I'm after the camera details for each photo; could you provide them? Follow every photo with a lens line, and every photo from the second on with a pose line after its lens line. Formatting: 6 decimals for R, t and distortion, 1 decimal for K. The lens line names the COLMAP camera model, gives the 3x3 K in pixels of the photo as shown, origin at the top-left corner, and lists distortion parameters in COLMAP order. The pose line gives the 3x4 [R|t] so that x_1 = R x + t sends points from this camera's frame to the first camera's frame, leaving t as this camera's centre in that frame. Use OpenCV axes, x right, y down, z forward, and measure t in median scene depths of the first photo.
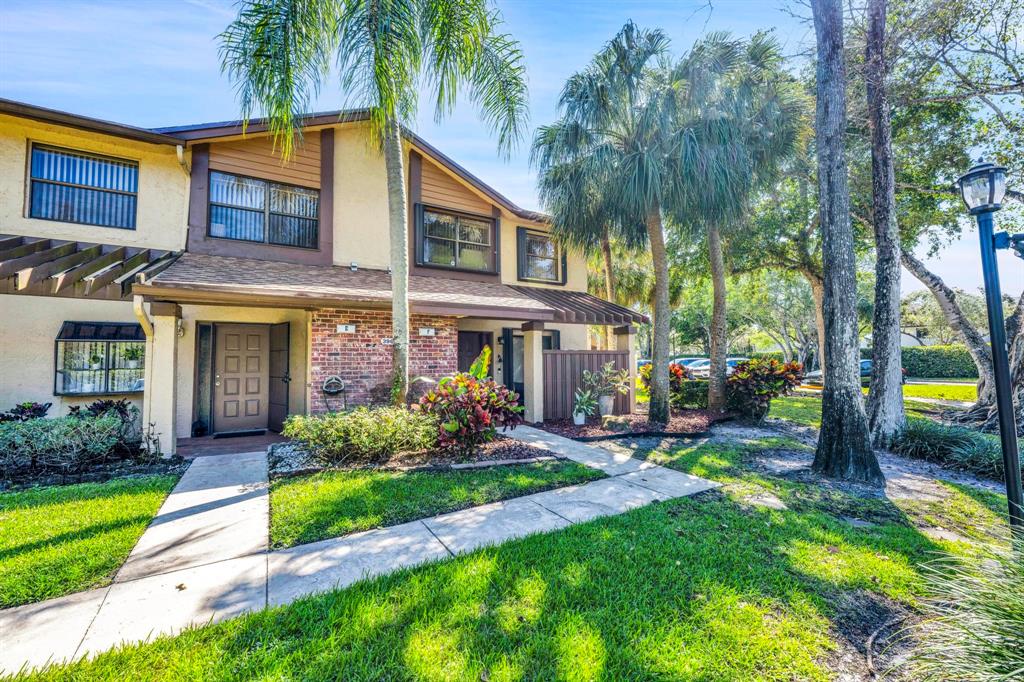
lens RADIAL K [[421.0, 0, 512.9], [0, 421.0, 340.7], [0, 0, 1]] dist [-0.000257, -0.000483]
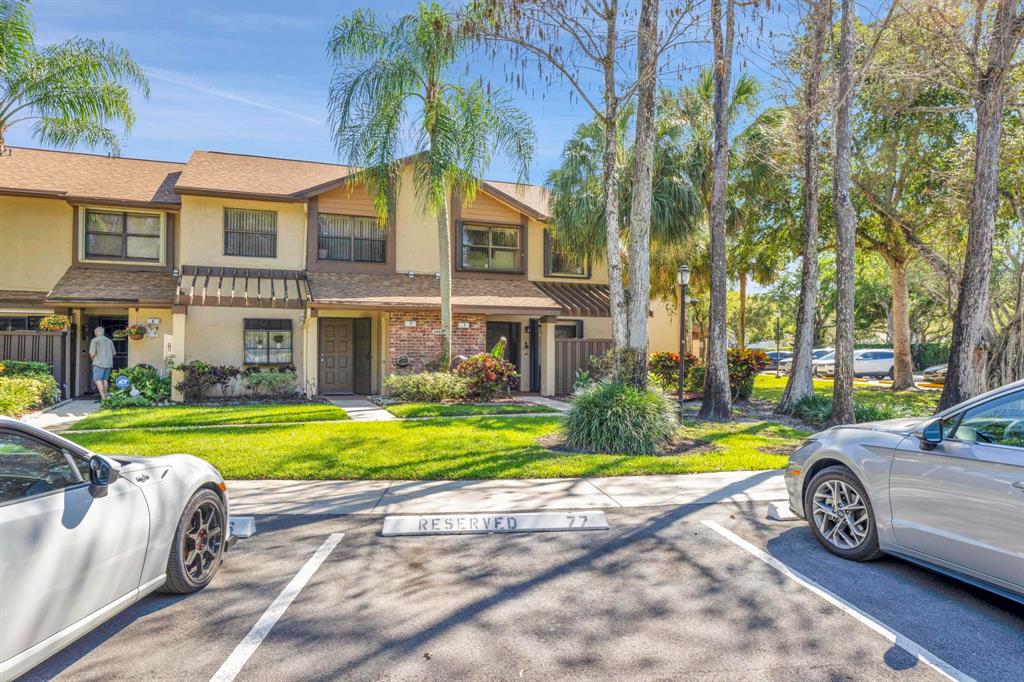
lens RADIAL K [[705.5, 0, 511.7], [0, 705.5, 341.7], [0, 0, 1]] dist [0.007990, 0.004788]
pose [[0.988548, 0.011612, -0.150460, 0.299964], [-0.006216, 0.999322, 0.036280, -0.050564], [0.150779, -0.034929, 0.987950, -1.266744]]
